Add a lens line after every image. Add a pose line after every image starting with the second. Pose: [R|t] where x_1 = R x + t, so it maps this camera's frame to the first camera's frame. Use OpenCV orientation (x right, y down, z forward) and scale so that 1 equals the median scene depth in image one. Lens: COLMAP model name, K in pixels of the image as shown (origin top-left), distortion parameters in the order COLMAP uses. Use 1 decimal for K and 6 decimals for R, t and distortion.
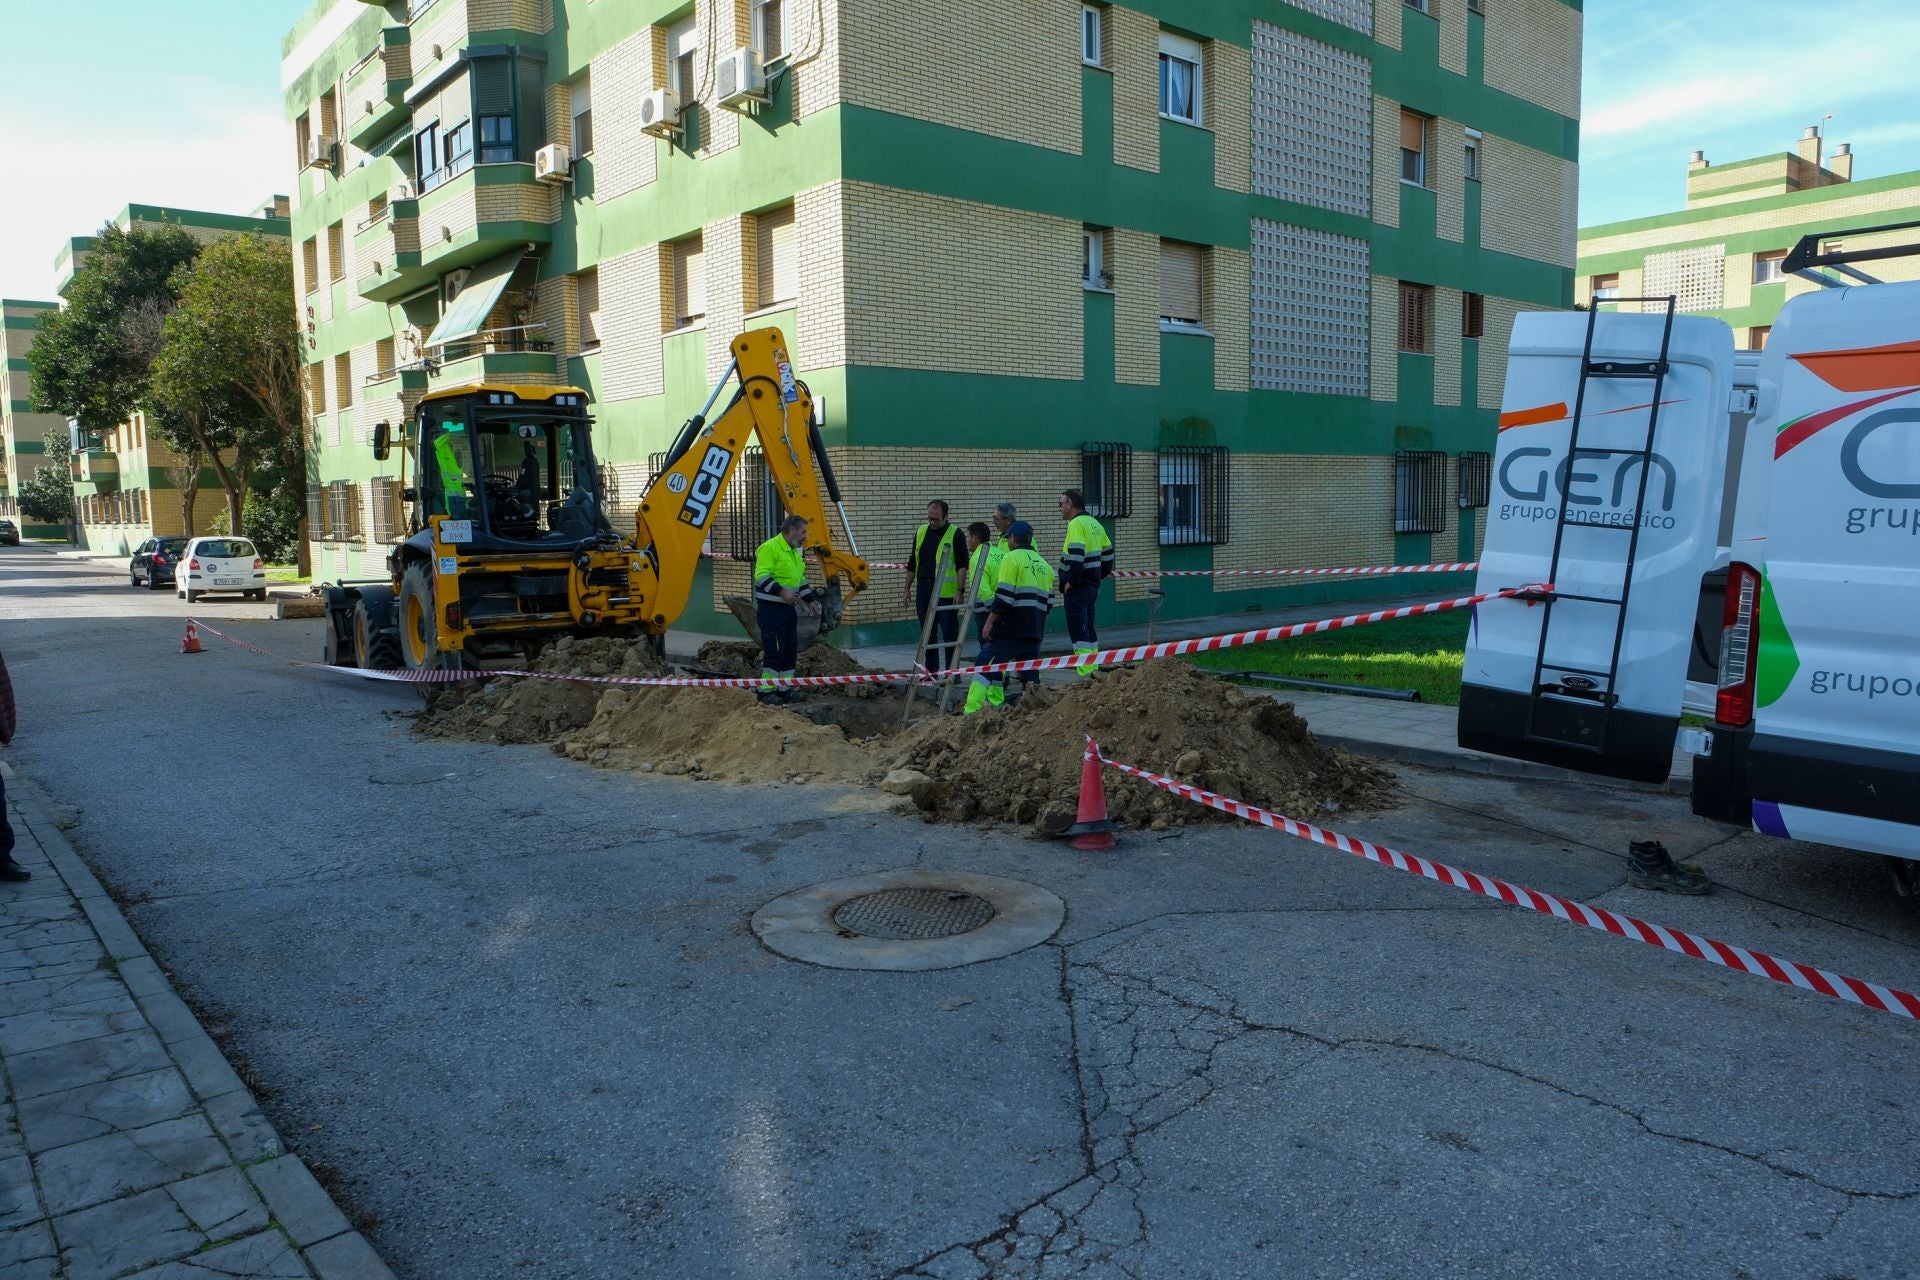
lens RADIAL K [[1324.2, 0, 975.7], [0, 1324.2, 622.1], [0, 0, 1]] dist [-0.015235, 0.015474]
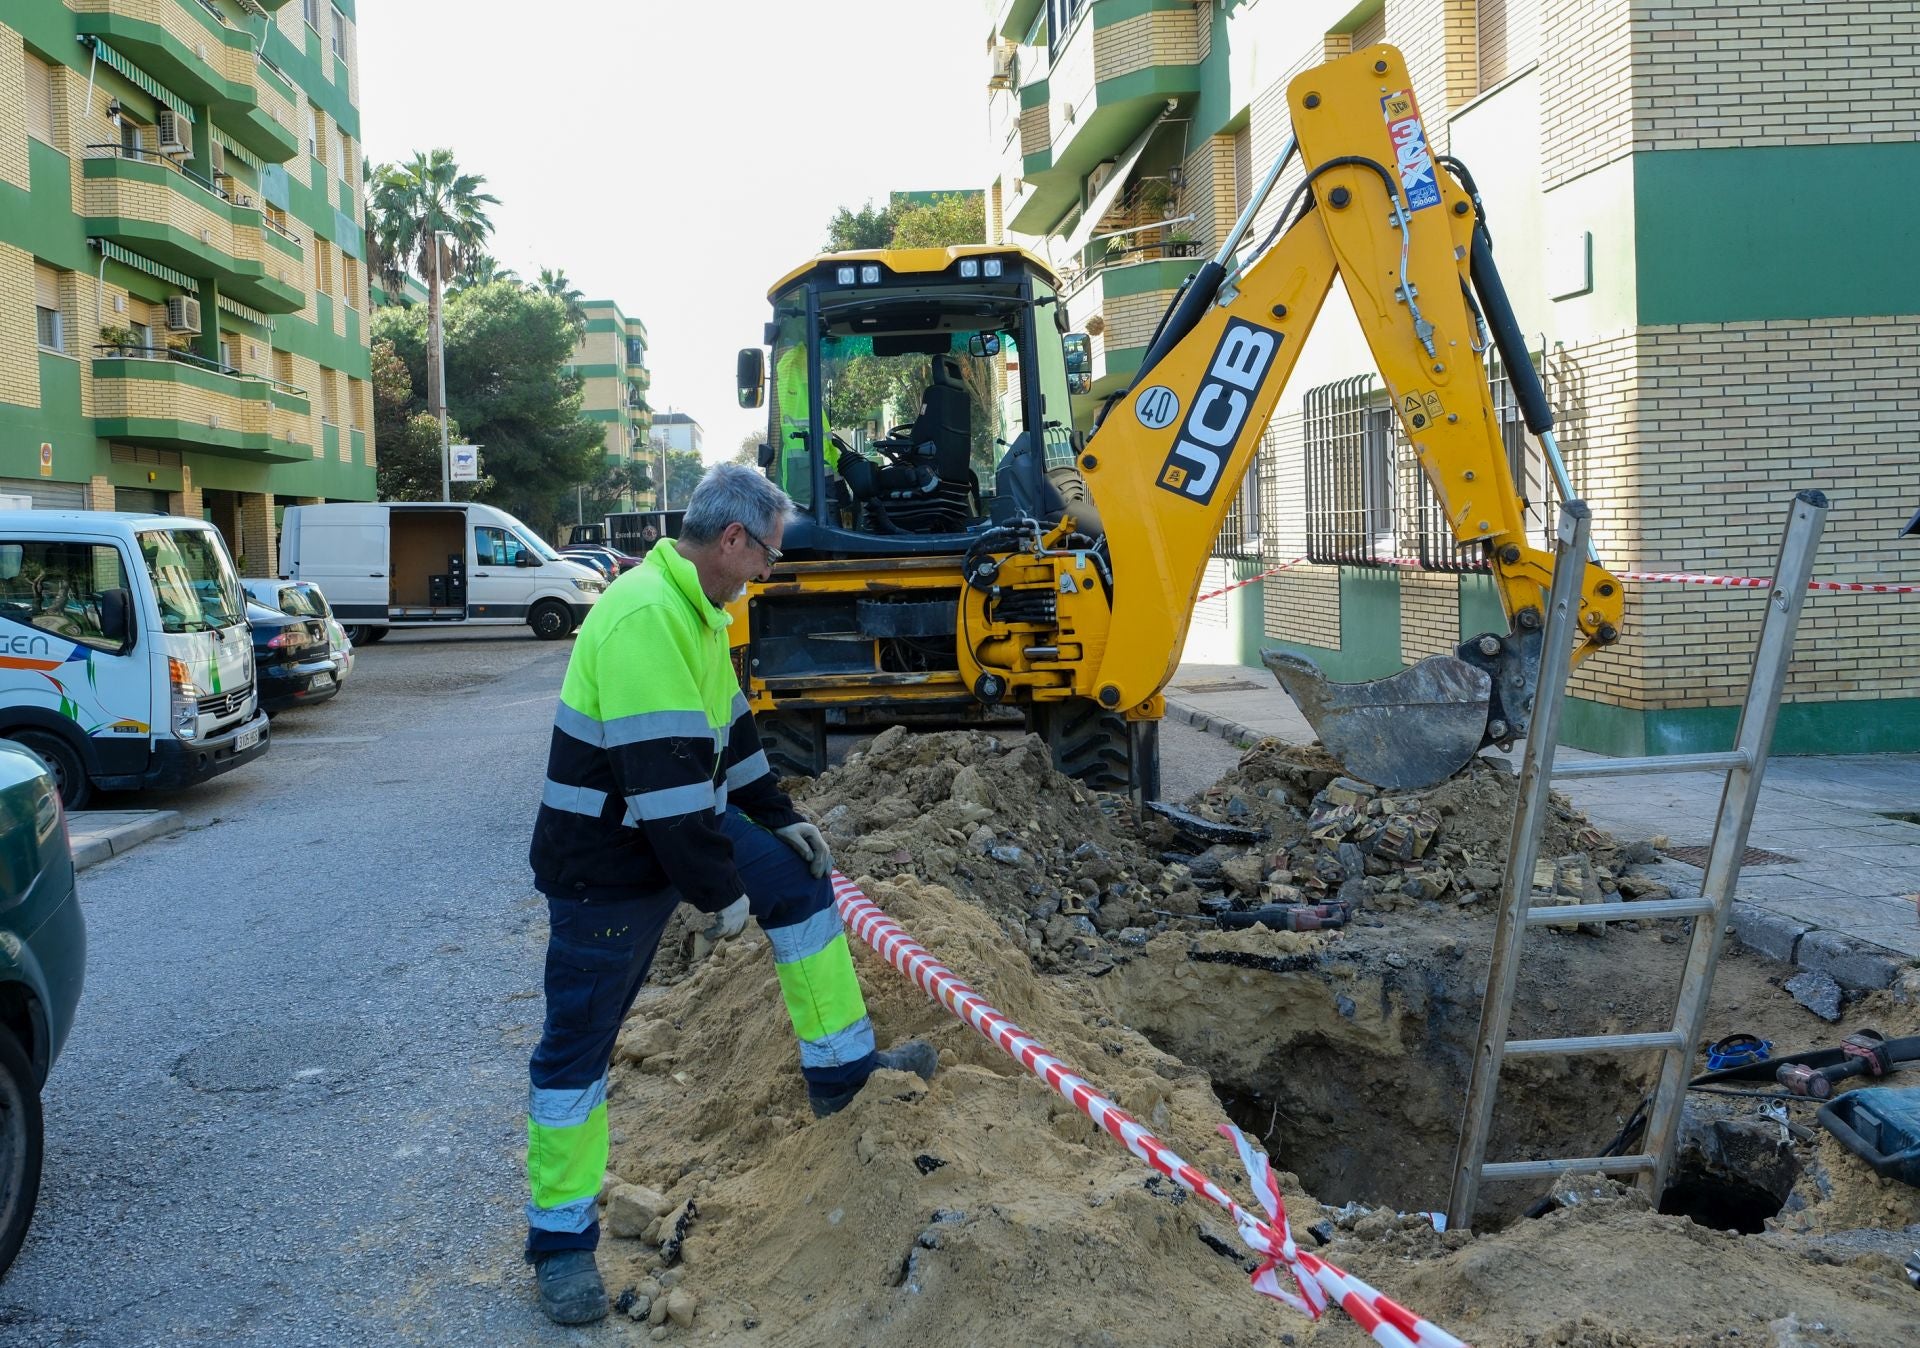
lens RADIAL K [[1519.3, 0, 834.0], [0, 1519.3, 584.1], [0, 0, 1]] dist [0.003353, 0.008494]
pose [[0.778912, 0.004884, -0.627114, 0.024336], [-0.029456, 0.999151, -0.028805, -0.023181], [0.626441, 0.040909, 0.778394, 0.506359]]
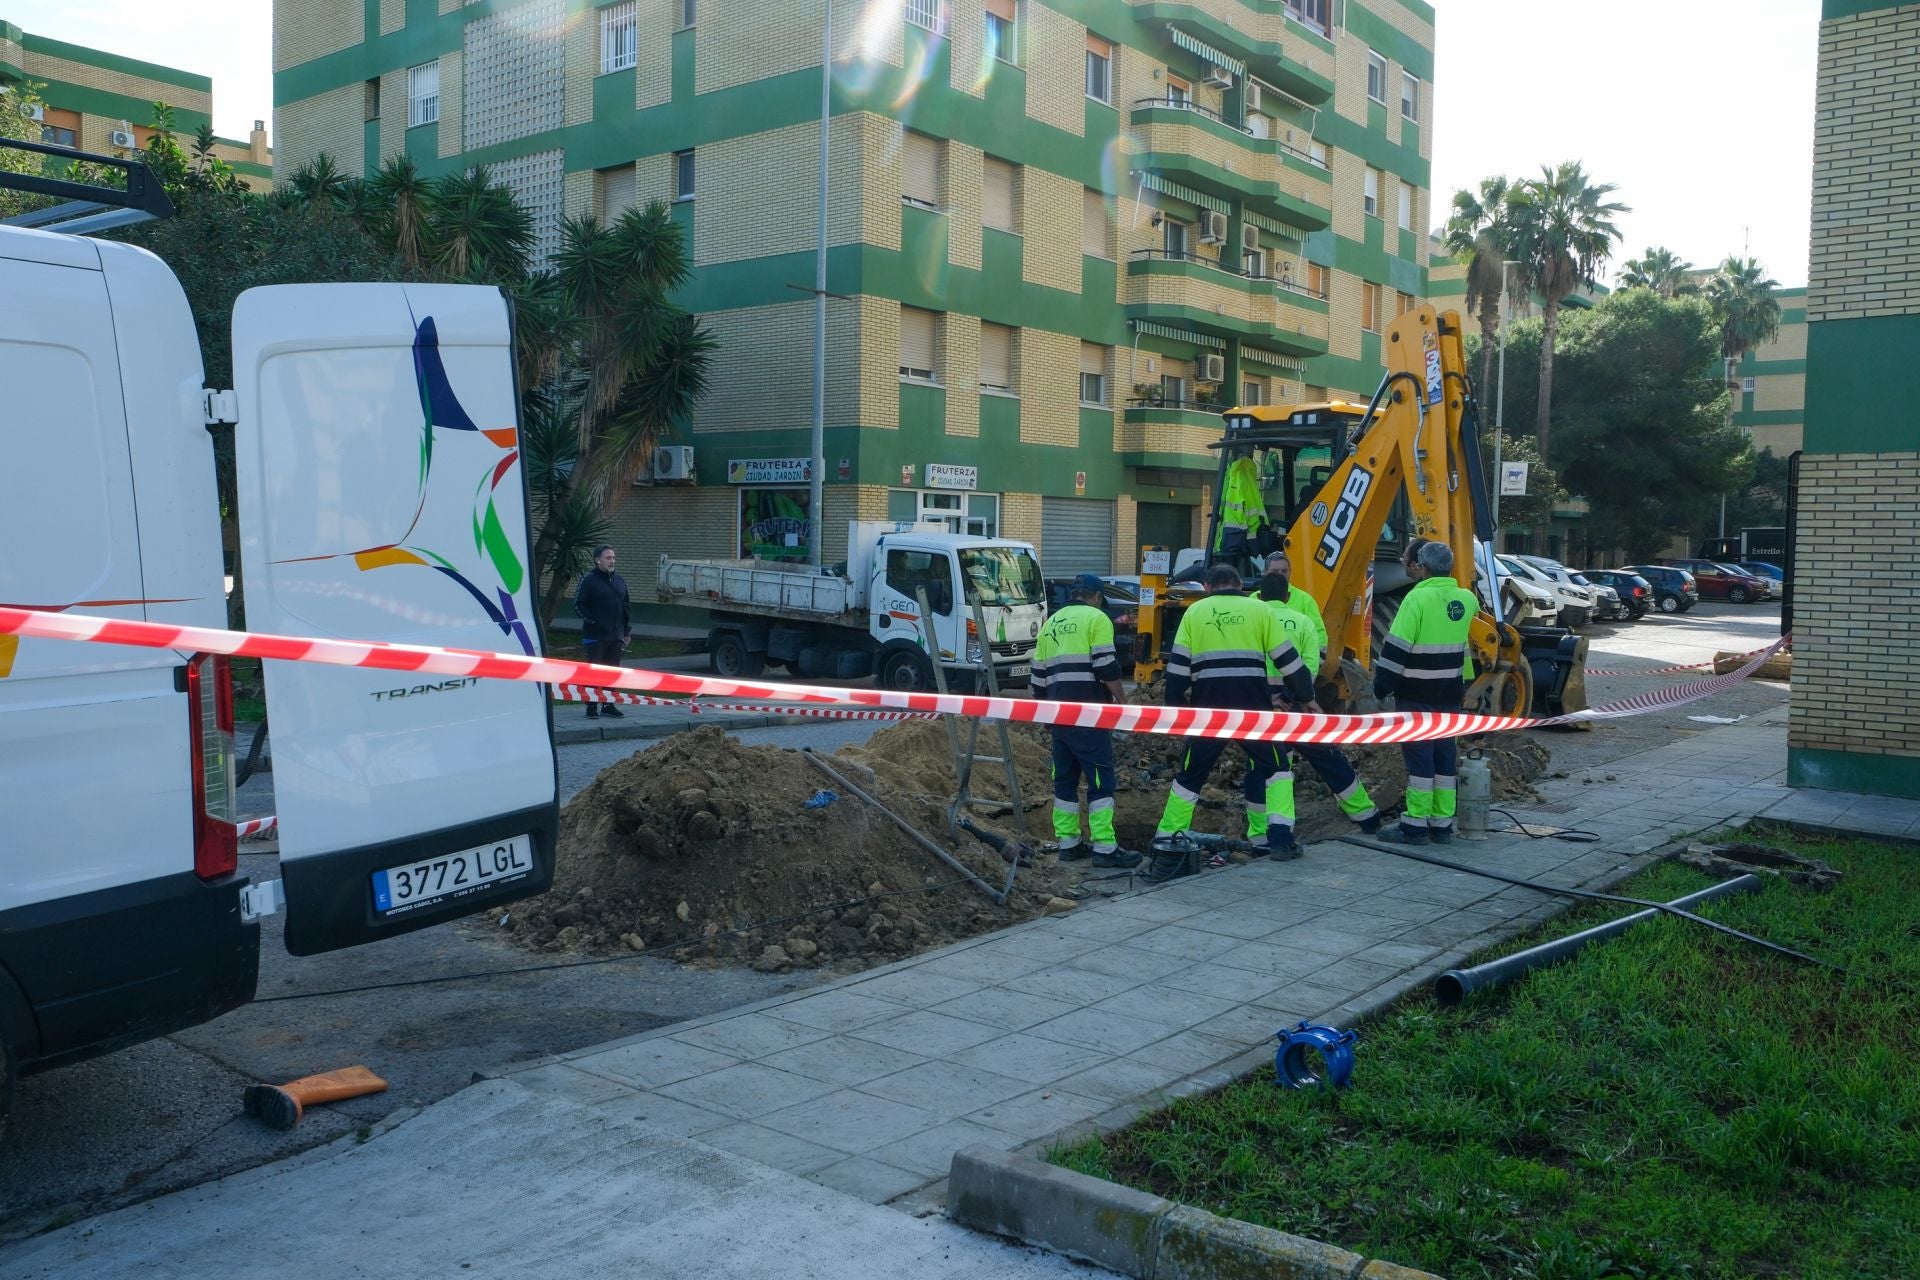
lens RADIAL K [[1652.5, 0, 961.0], [0, 1652.5, 633.0], [0, 0, 1]] dist [0.037163, -0.017316]
pose [[0.185611, 0.072776, -0.979925, 0.730421], [-0.107511, 0.992771, 0.053366, -0.063012], [0.976724, 0.095448, 0.192094, 0.594868]]
